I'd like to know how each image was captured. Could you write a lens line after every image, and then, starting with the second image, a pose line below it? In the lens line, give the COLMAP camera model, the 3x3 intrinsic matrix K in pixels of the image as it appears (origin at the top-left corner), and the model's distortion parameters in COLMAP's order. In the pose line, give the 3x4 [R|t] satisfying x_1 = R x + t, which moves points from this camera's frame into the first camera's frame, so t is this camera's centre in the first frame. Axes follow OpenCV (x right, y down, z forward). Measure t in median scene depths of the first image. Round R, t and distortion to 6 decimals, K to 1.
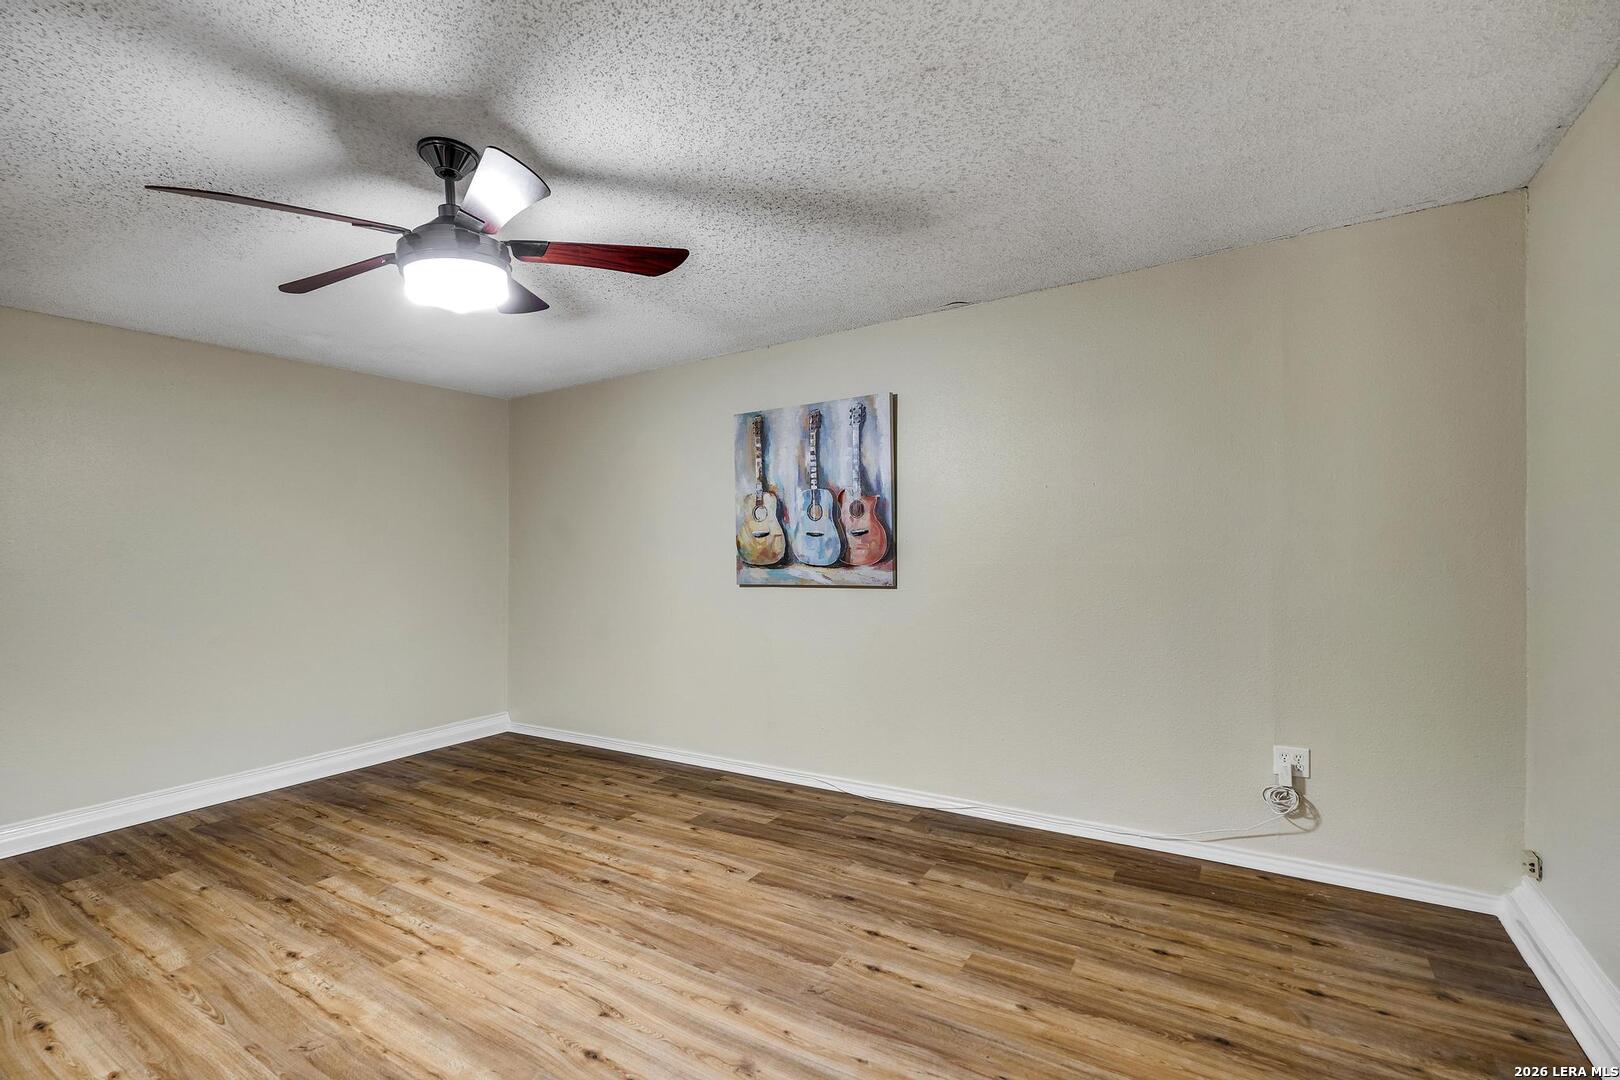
lens RADIAL K [[731.6, 0, 803.8], [0, 731.6, 540.6], [0, 0, 1]] dist [0.002575, -0.000261]
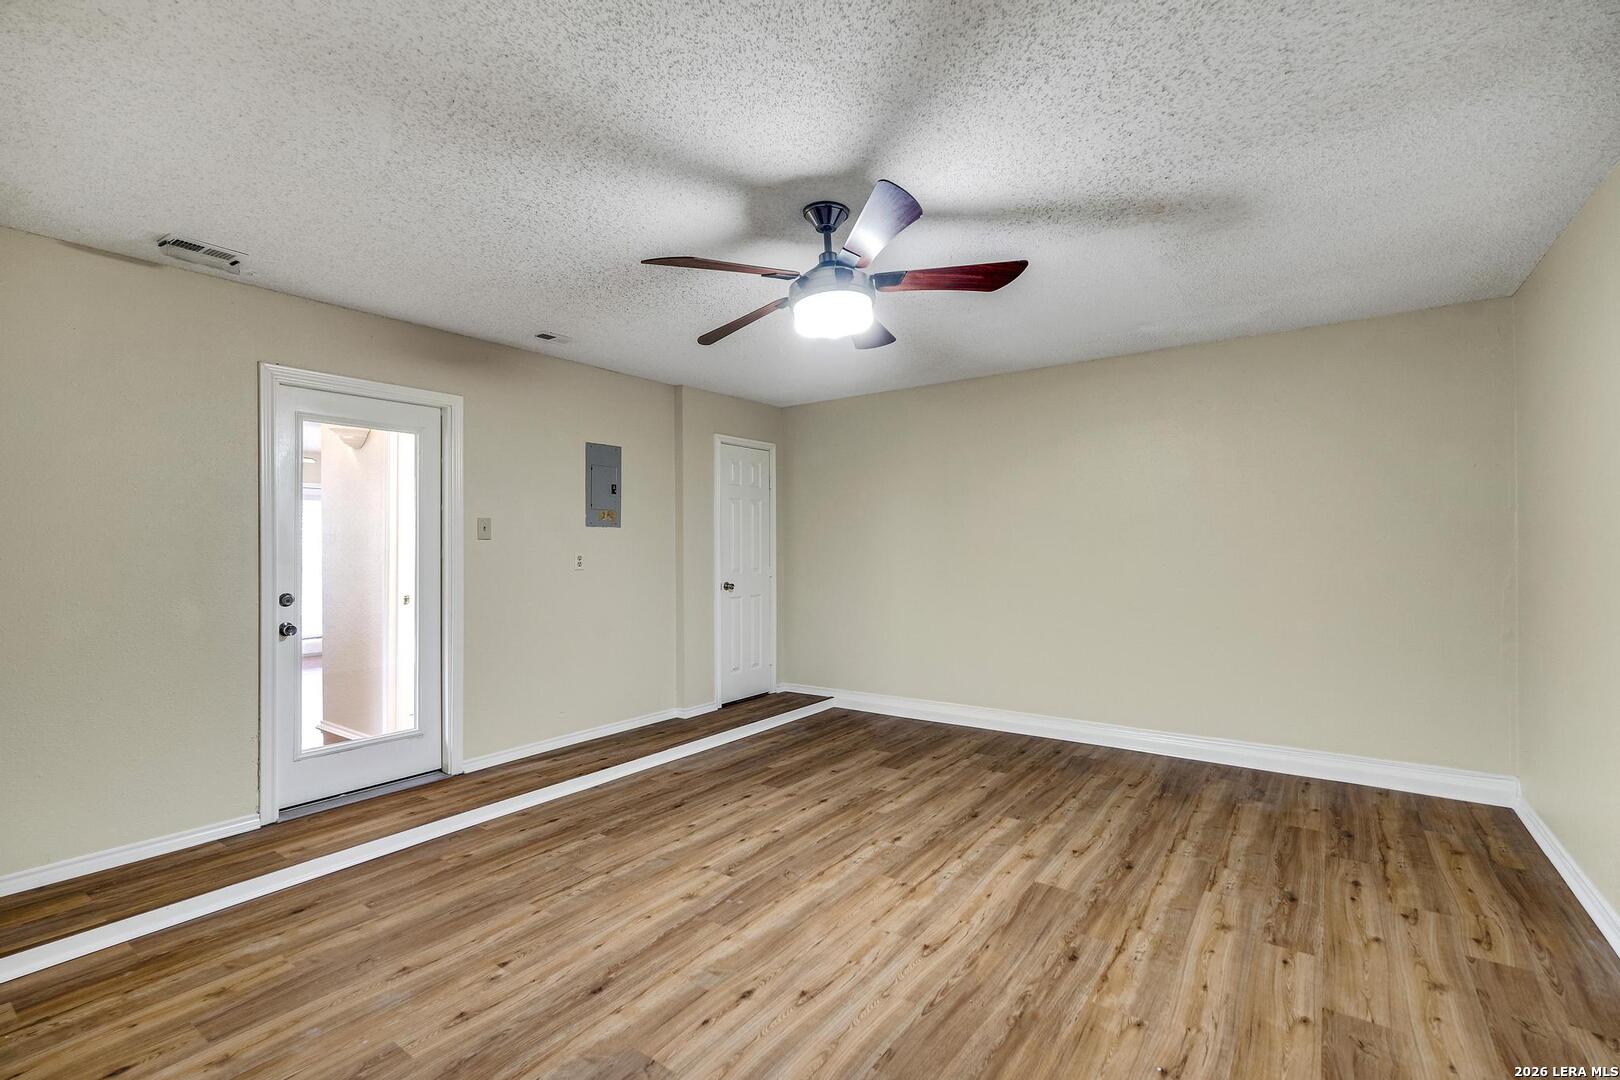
lens RADIAL K [[731.6, 0, 800.8], [0, 731.6, 541.3], [0, 0, 1]] dist [0.002575, -0.000261]
pose [[-0.063629, 0.017711, -0.997816, 0.485786], [0.020120, 0.999662, 0.016461, -0.001211], [0.997771, -0.019028, -0.063964, 0.707417]]
